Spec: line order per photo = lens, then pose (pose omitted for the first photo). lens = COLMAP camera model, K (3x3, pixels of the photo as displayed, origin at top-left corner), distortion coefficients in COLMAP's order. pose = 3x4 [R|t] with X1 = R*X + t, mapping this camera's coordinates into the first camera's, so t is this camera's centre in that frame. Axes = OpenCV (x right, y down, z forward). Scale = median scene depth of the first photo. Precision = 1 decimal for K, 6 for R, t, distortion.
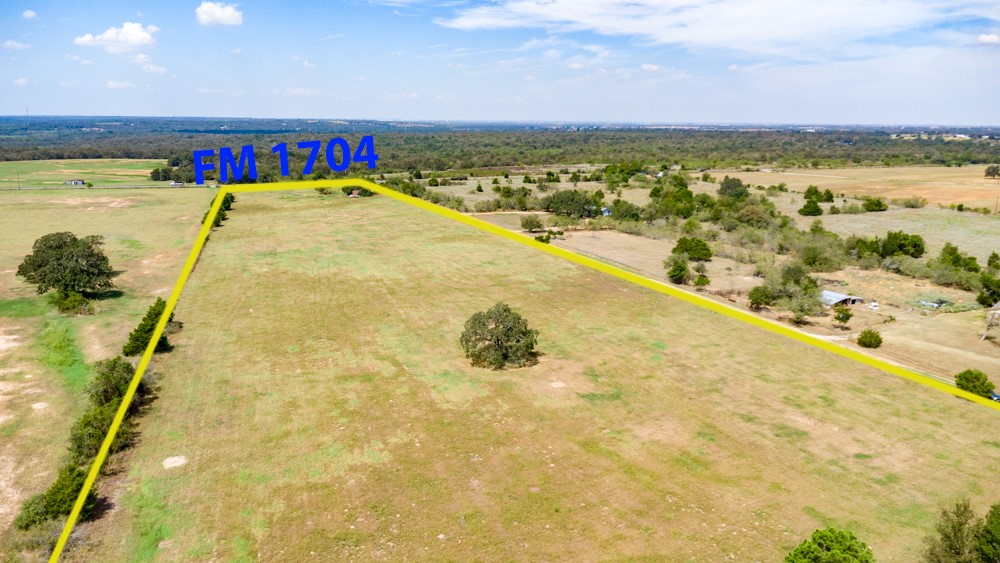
lens RADIAL K [[739.6, 0, 500.0], [0, 739.6, 281.5], [0, 0, 1]] dist [0.008789, 0.000700]
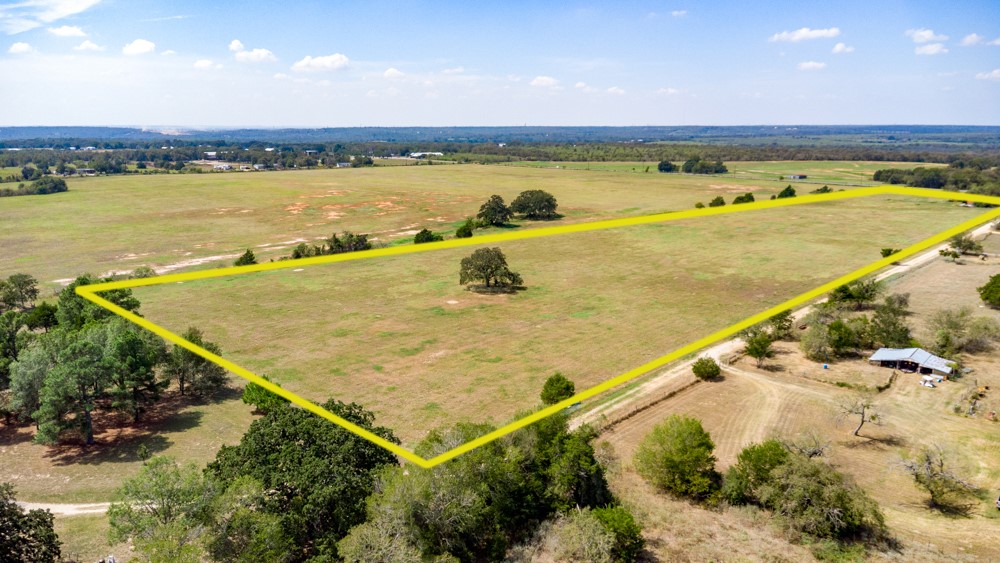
lens RADIAL K [[727.2, 0, 500.0], [0, 727.2, 281.5], [0, 0, 1]] dist [0.007924, -0.001675]
pose [[0.354265, 0.188661, -0.915917, 1.237209], [-0.197362, 0.972461, 0.123971, -0.076393], [0.914081, 0.136848, 0.381743, 0.514887]]
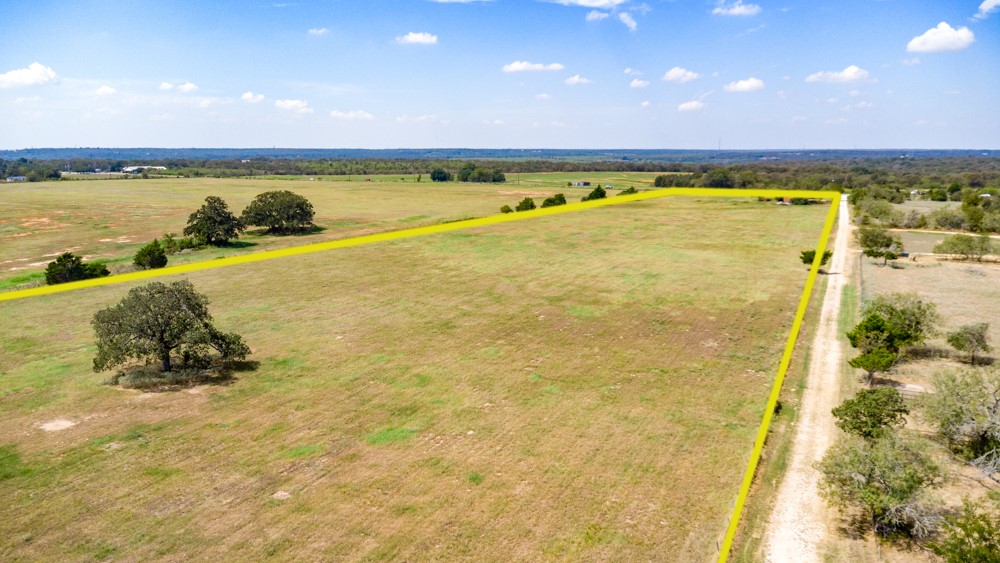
lens RADIAL K [[727.2, 0, 500.0], [0, 727.2, 281.5], [0, 0, 1]] dist [0.007924, -0.001675]
pose [[0.637706, 0.129831, -0.759259, 0.625874], [-0.161003, 0.986387, 0.033441, -0.032703], [0.753265, 0.100918, 0.649929, 0.817085]]
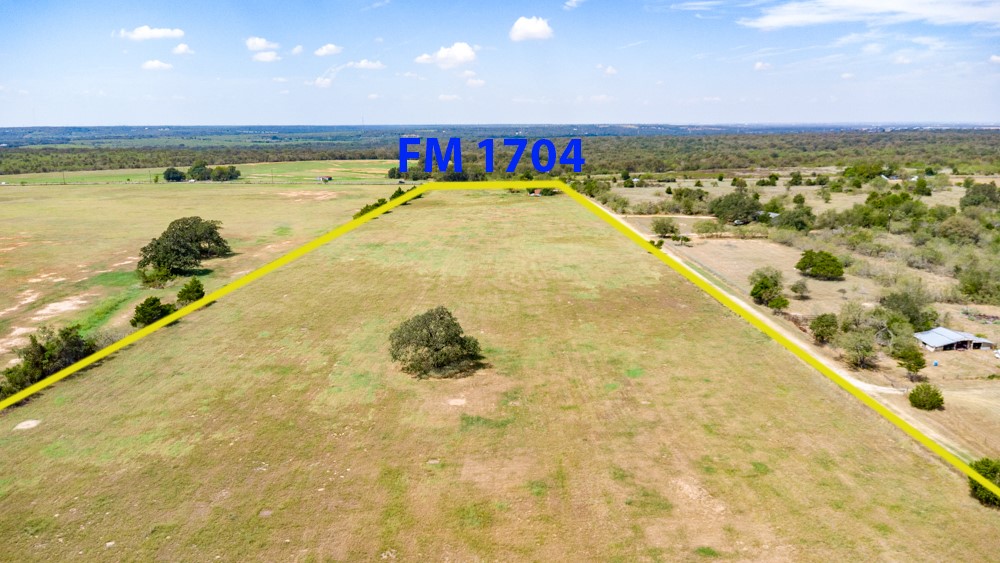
lens RADIAL K [[727.2, 0, 500.0], [0, 727.2, 281.5], [0, 0, 1]] dist [0.007924, -0.001675]
pose [[0.924619, 0.067681, -0.374833, 0.406979], [-0.068755, 0.997578, 0.010523, -0.015728], [0.374637, 0.016042, 0.927033, 0.194067]]
